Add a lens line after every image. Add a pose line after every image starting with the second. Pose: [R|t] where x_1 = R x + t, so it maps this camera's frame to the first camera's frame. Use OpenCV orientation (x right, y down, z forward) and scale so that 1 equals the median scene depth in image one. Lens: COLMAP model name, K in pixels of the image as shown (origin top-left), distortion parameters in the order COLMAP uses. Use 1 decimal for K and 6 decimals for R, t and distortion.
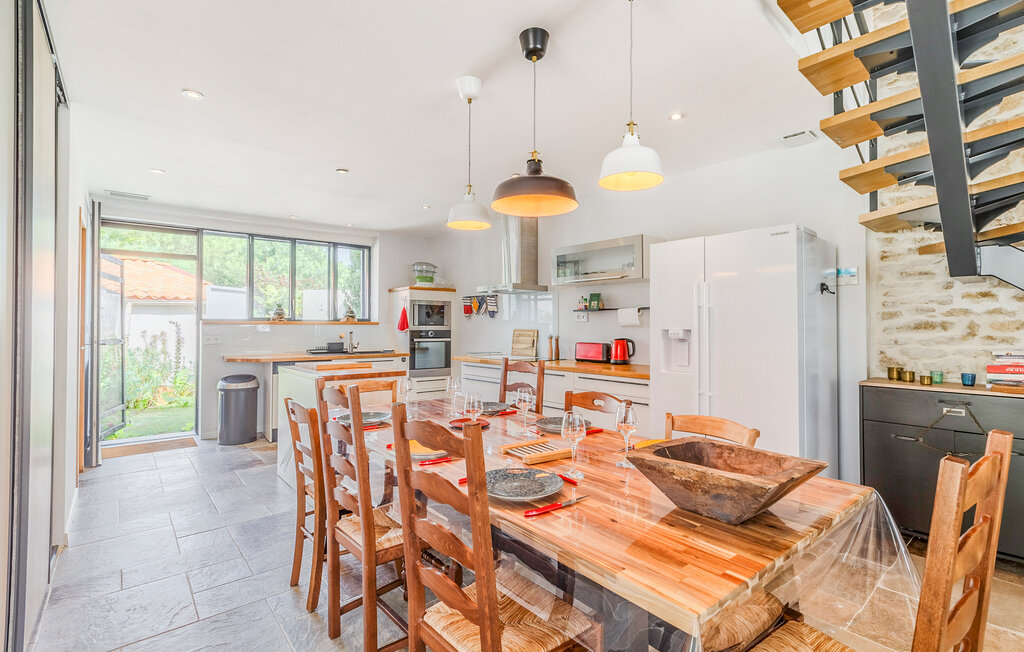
lens RADIAL K [[487.6, 0, 512.4], [0, 487.6, 317.6], [0, 0, 1]] dist [0.002195, 0.000311]
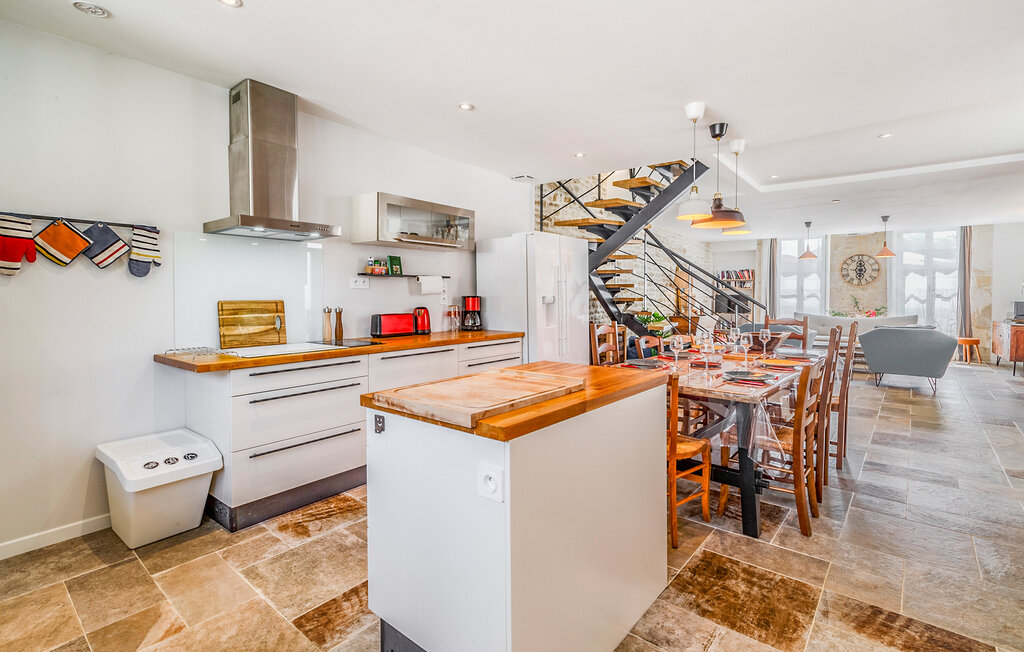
lens RADIAL K [[471.7, 0, 508.3], [0, 471.7, 313.0], [0, 0, 1]] dist [-0.001123, -0.000092]
pose [[-0.190469, -0.039868, 0.980883, -0.513762], [-0.016655, 0.999162, 0.037377, 0.011784], [-0.981552, -0.009218, -0.190973, 0.716983]]
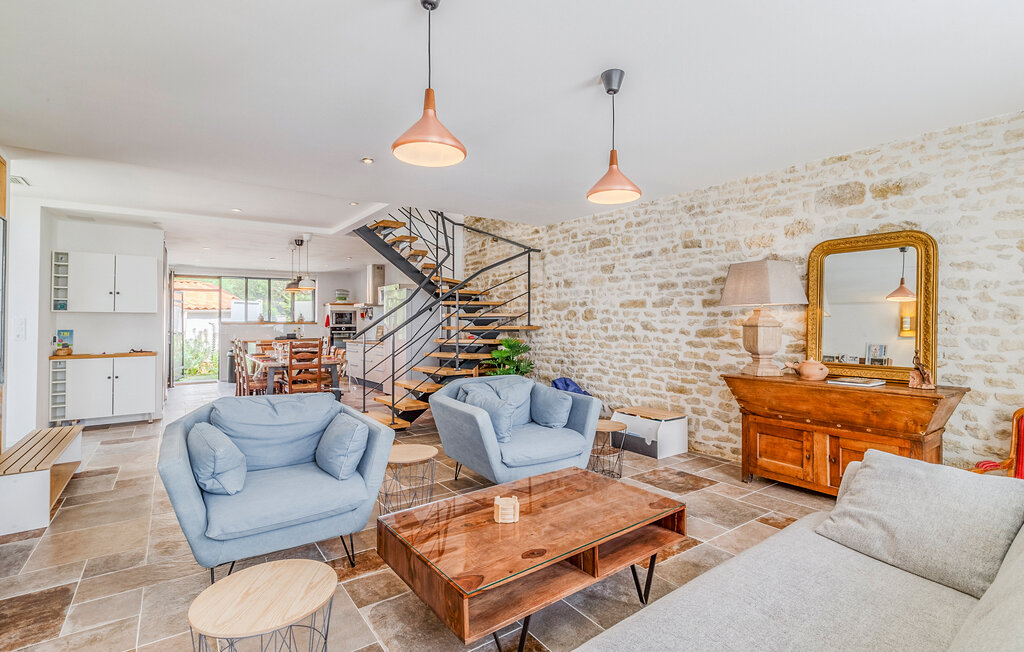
lens RADIAL K [[471.7, 0, 508.3], [0, 471.7, 313.0], [0, 0, 1]] dist [-0.001123, -0.000092]
pose [[0.997865, -0.007882, -0.064836, 0.579540], [0.007329, 0.999935, -0.008768, -0.005747], [0.064901, 0.008274, 0.997857, -0.741522]]
